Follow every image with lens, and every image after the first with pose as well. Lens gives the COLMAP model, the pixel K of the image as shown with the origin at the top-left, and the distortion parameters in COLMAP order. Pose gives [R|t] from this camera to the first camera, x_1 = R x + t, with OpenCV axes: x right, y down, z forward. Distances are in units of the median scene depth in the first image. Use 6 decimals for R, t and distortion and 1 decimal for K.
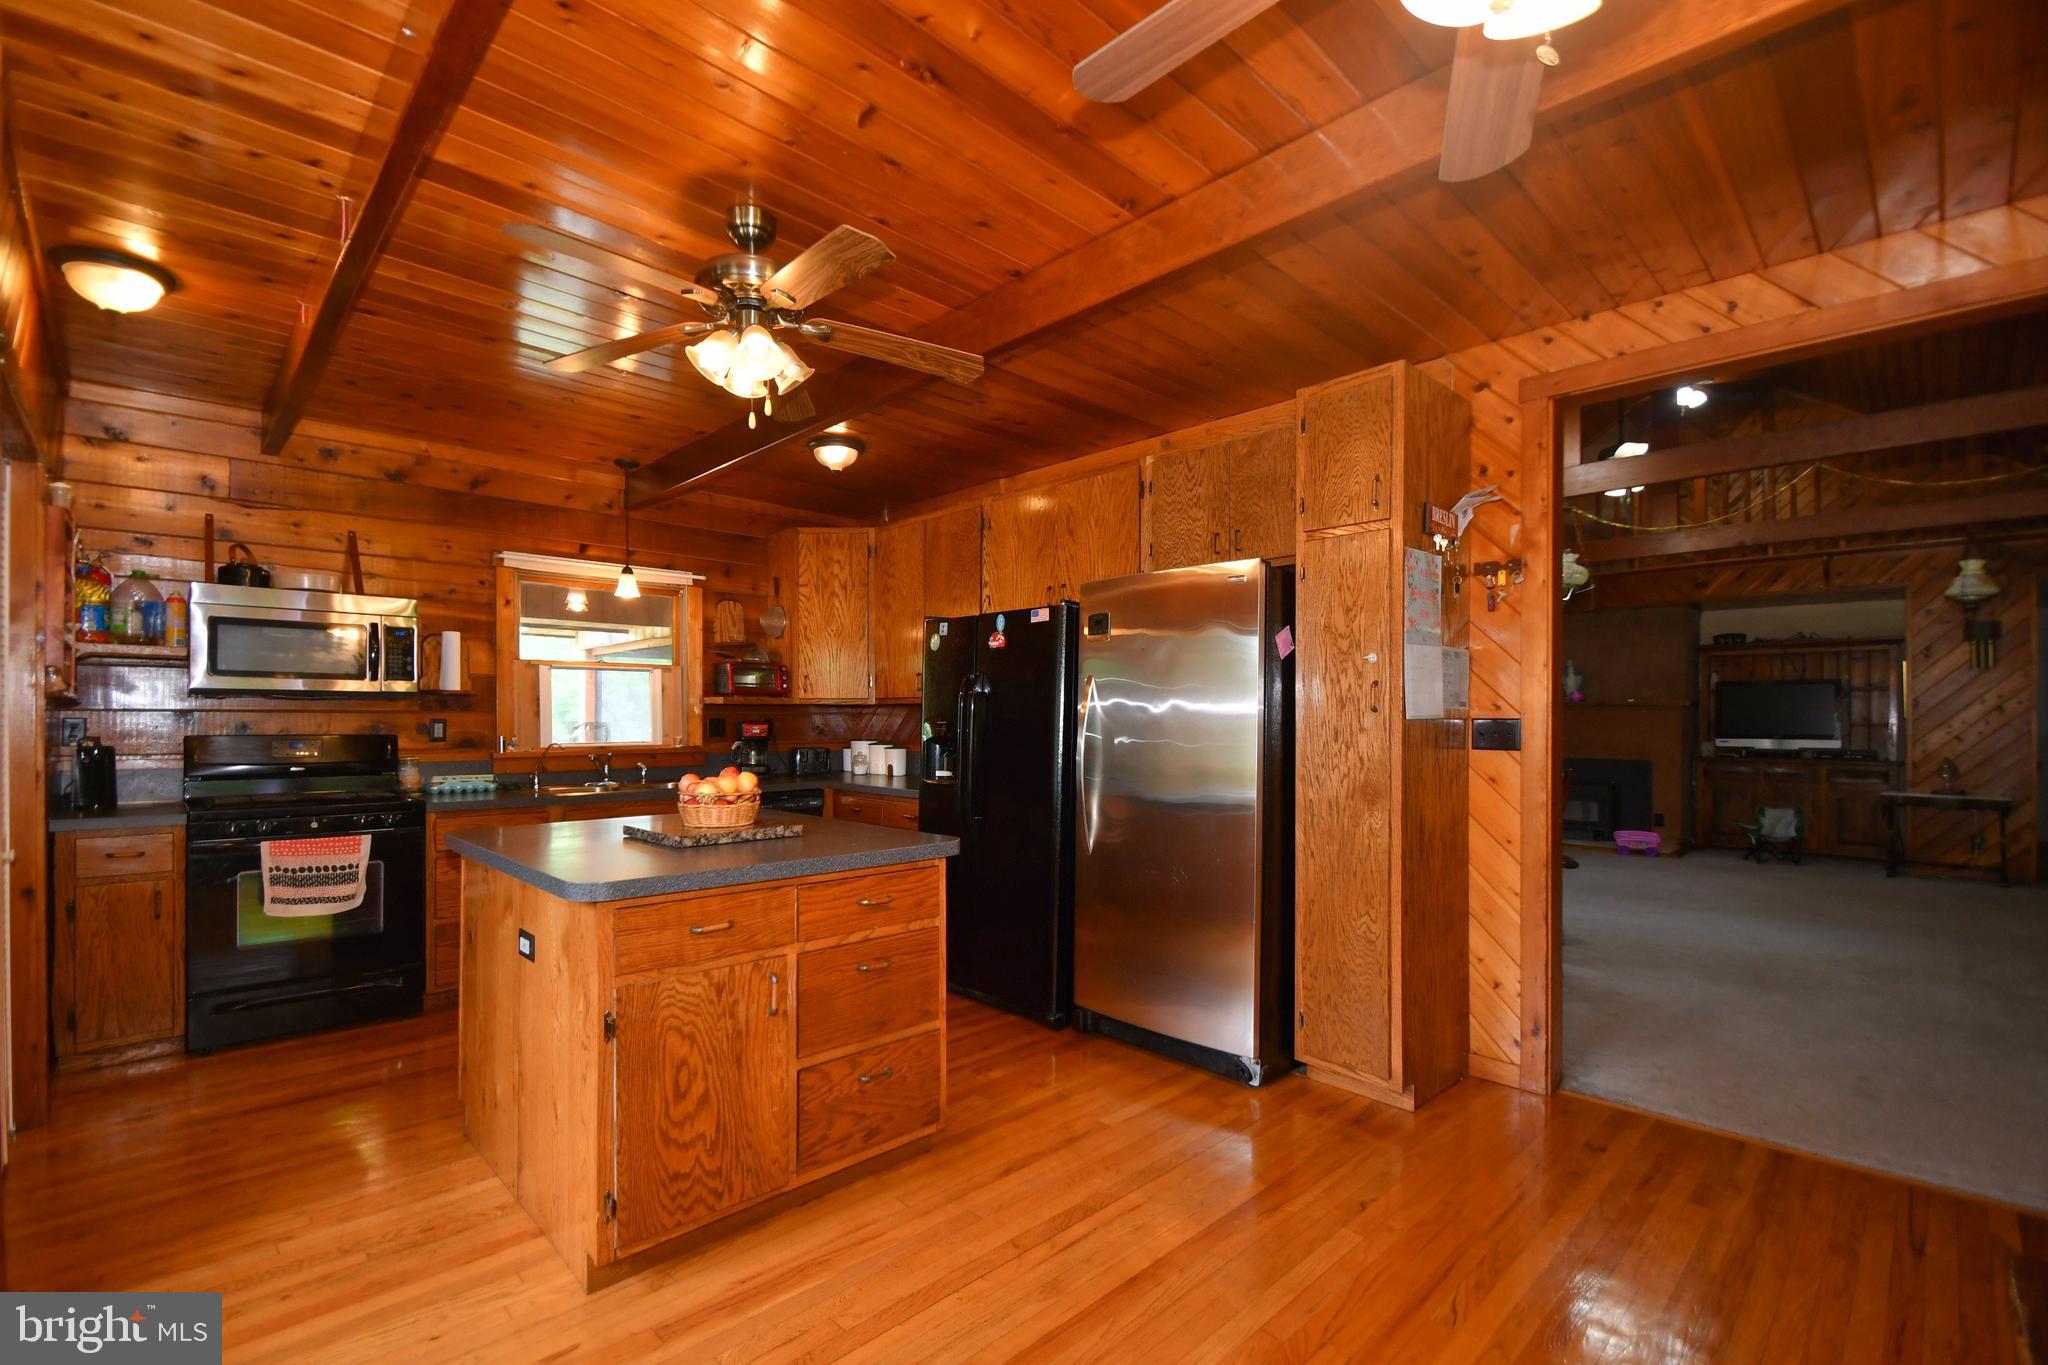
lens RADIAL K [[890.5, 0, 1015.4], [0, 890.5, 721.9], [0, 0, 1]] dist [0.006795, -0.004640]
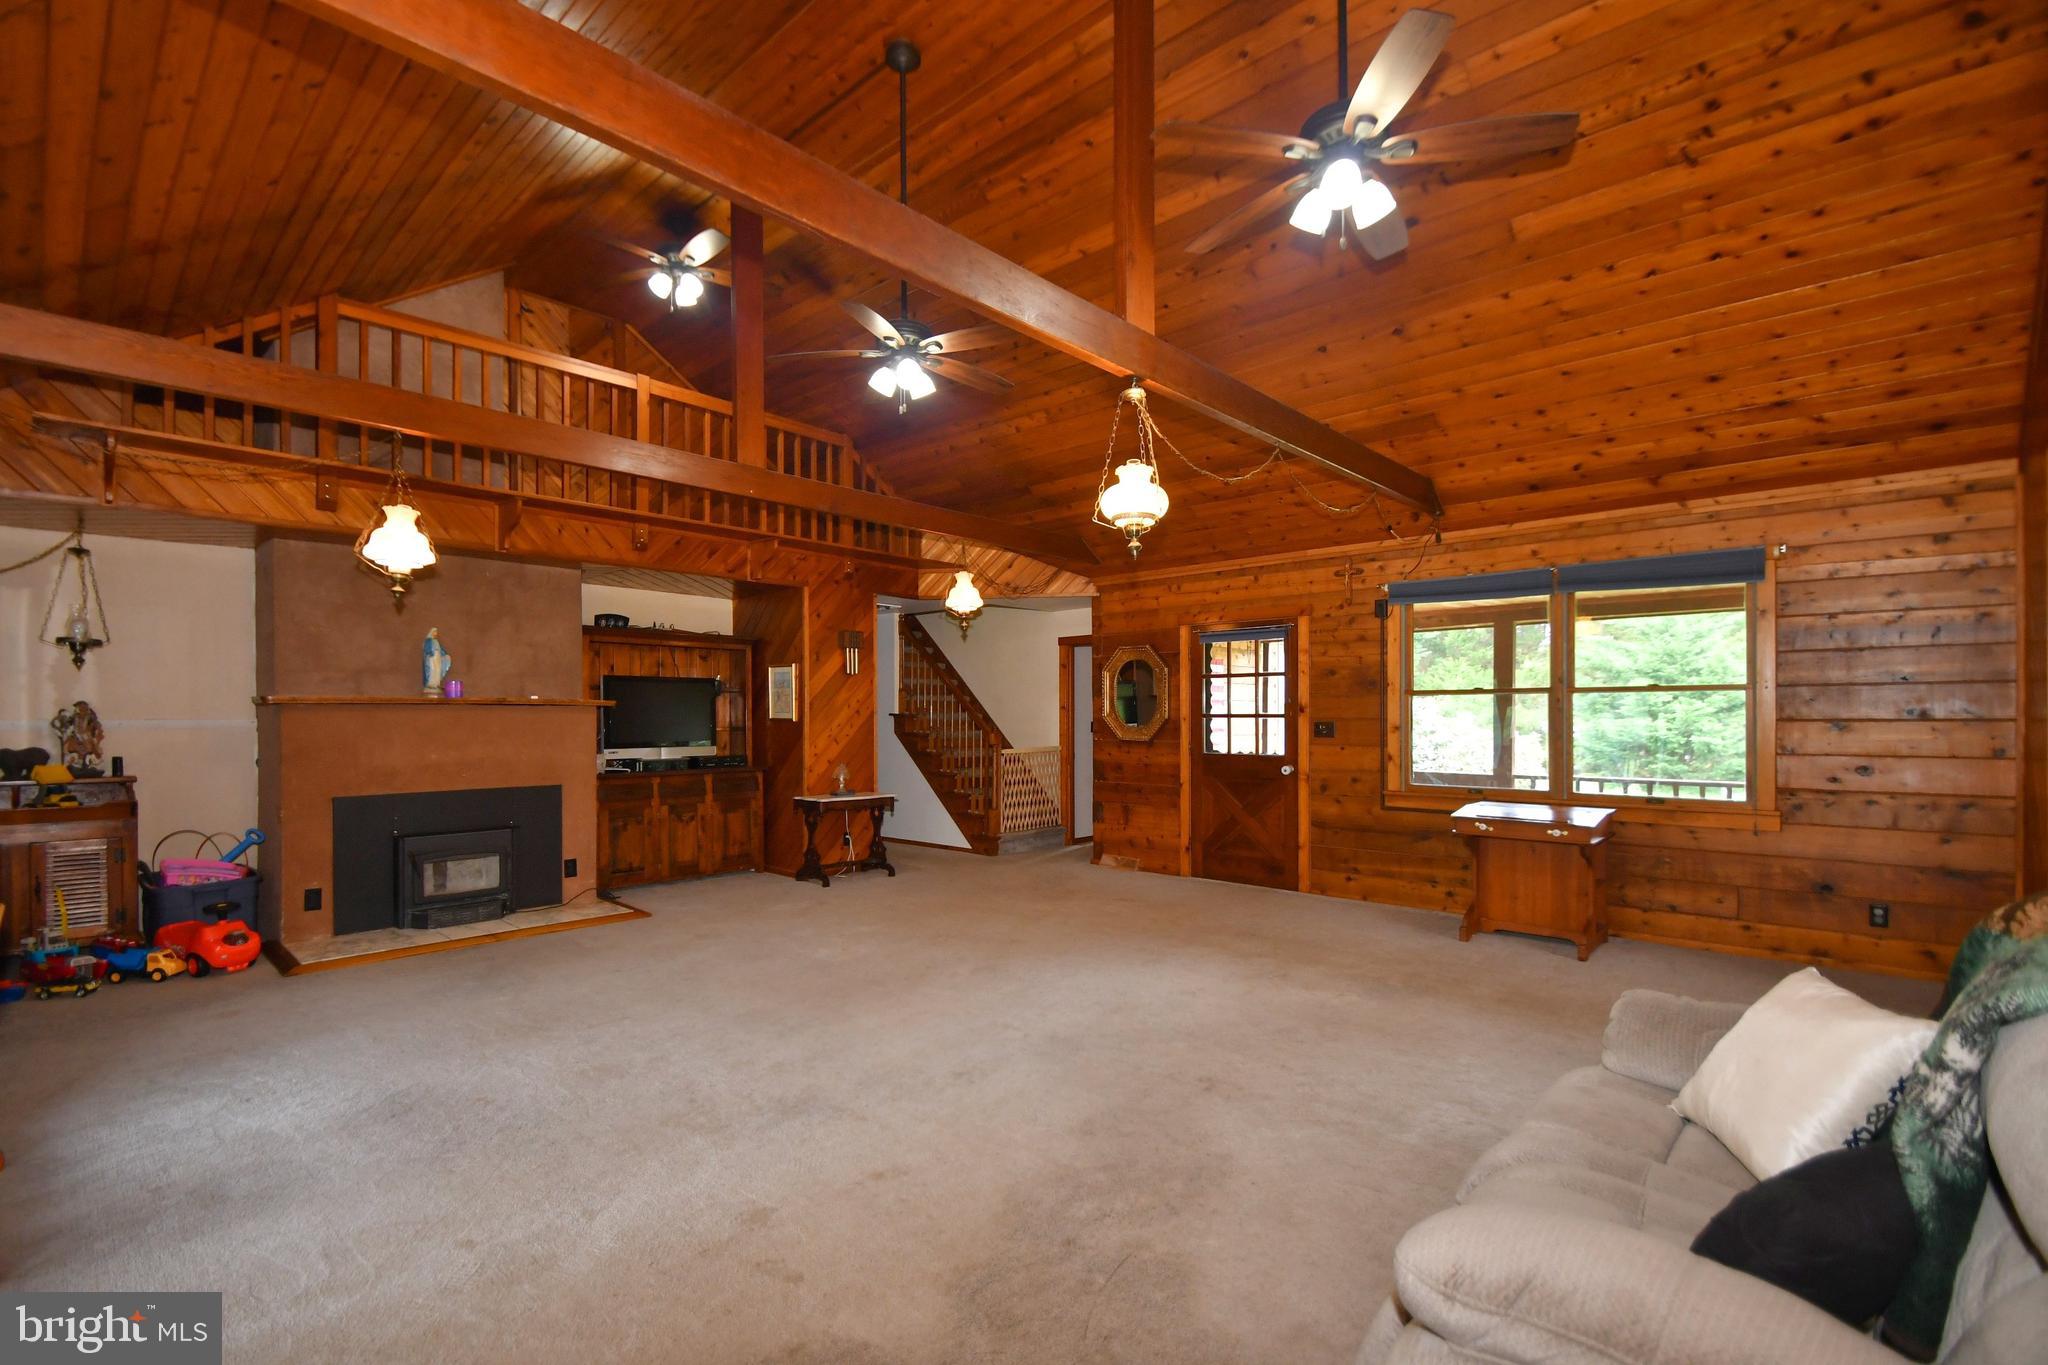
lens RADIAL K [[890.5, 0, 1012.1], [0, 890.5, 717.4], [0, 0, 1]] dist [0.006795, -0.004640]
pose [[-0.042328, -0.008869, 0.999064, 0.009646], [0.007107, 0.999933, 0.009177, -0.033853], [-0.999079, 0.007488, -0.042262, 1.752644]]
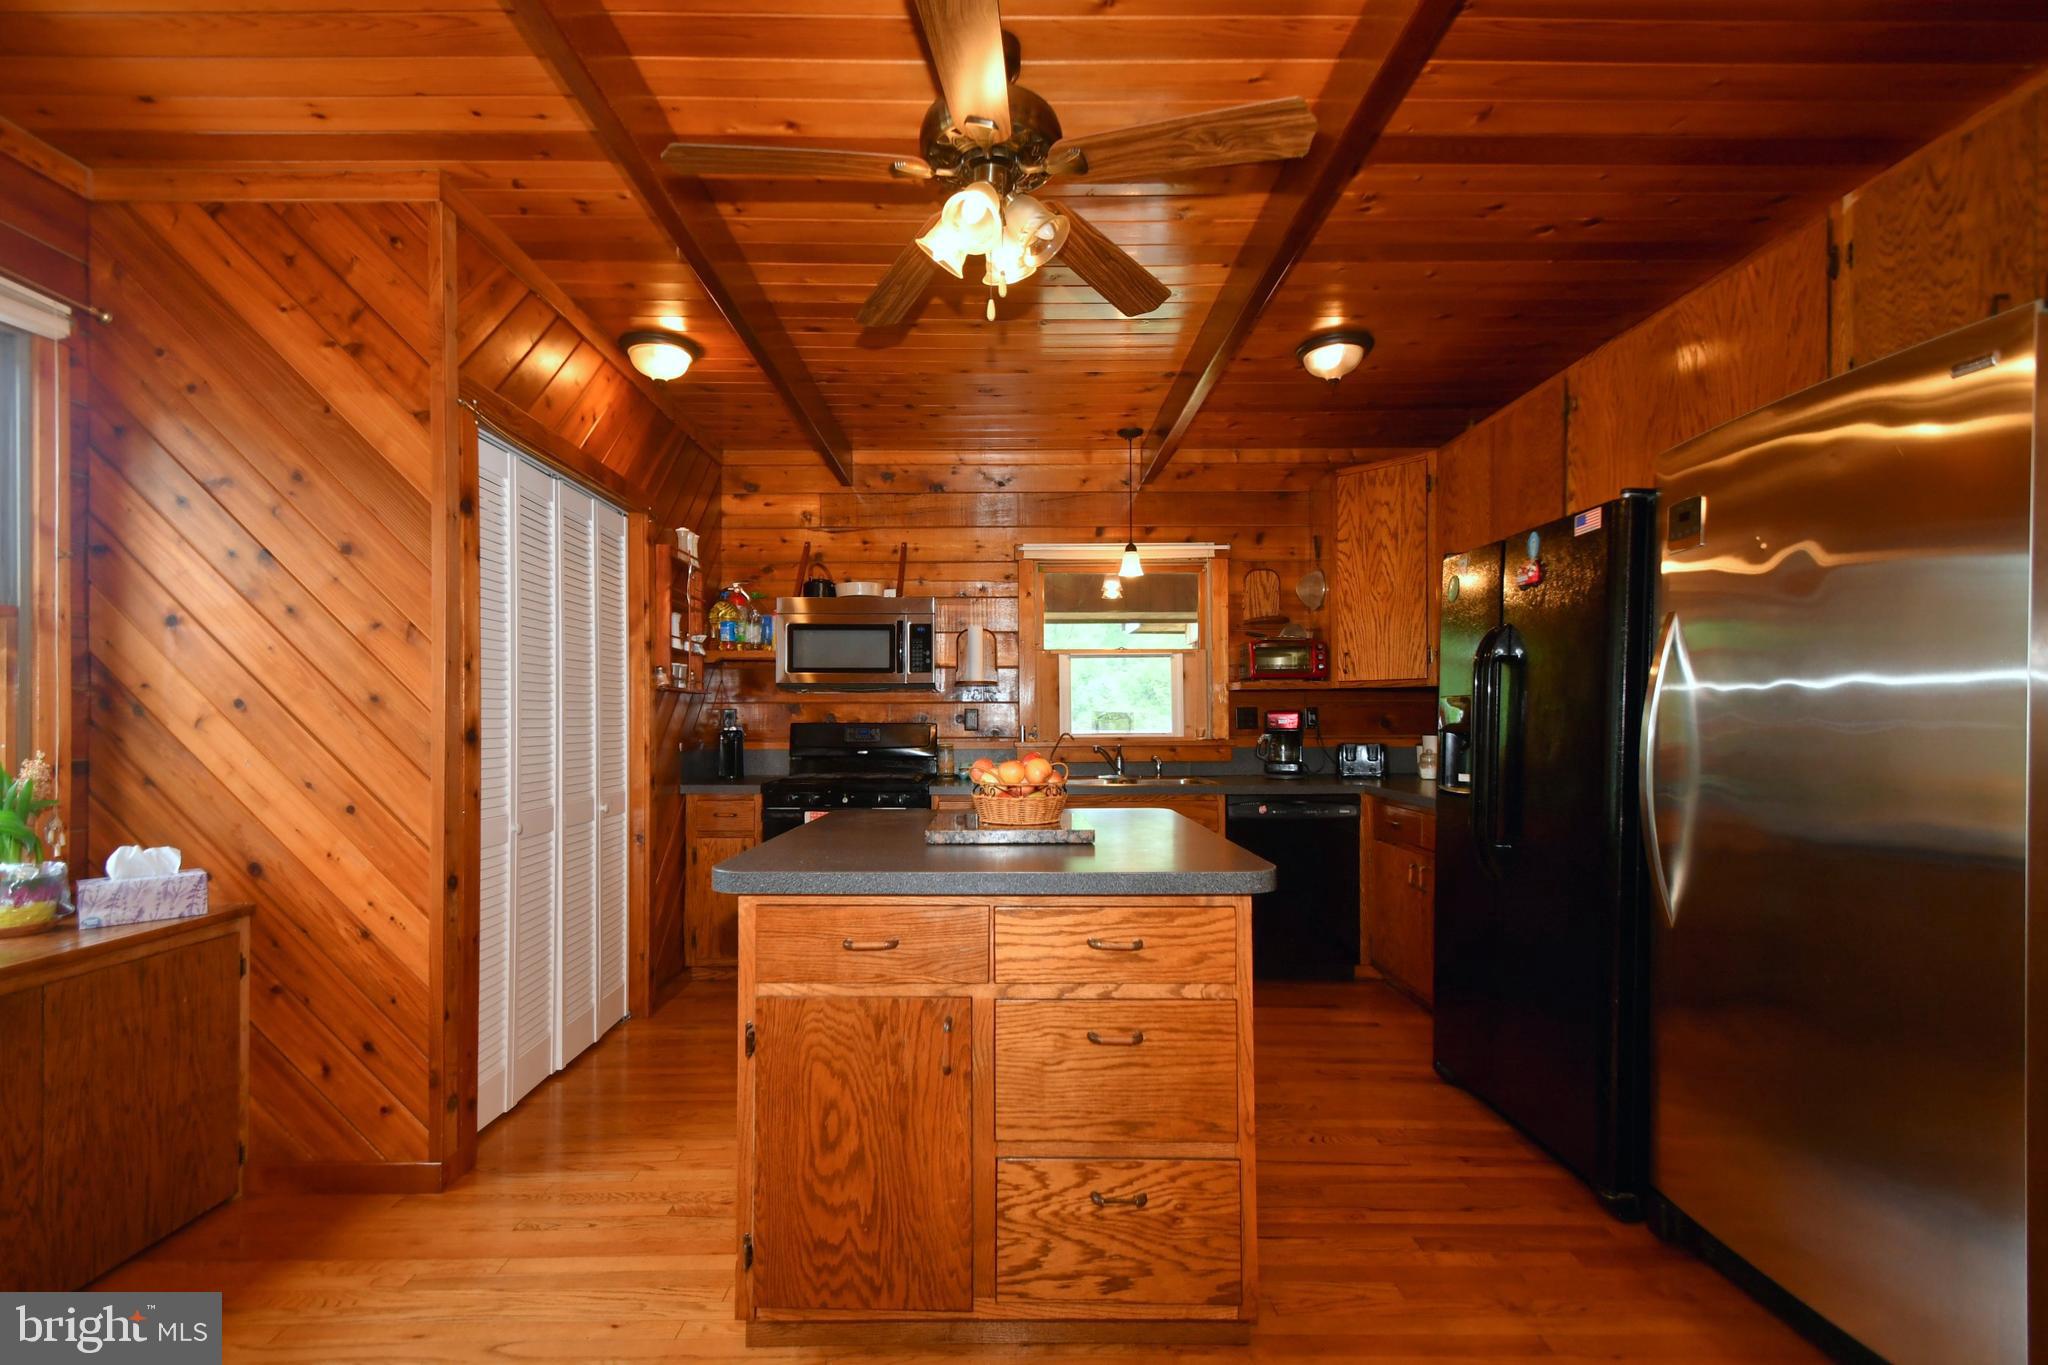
lens RADIAL K [[940.4, 0, 1010.3], [0, 940.4, 709.7], [0, 0, 1]] dist [0.016021, -0.003680]
pose [[0.726364, -0.012555, -0.687195, 0.196406], [0.000897, 0.999850, -0.017319, 0.021535], [0.687309, 0.011964, 0.726267, 0.279930]]
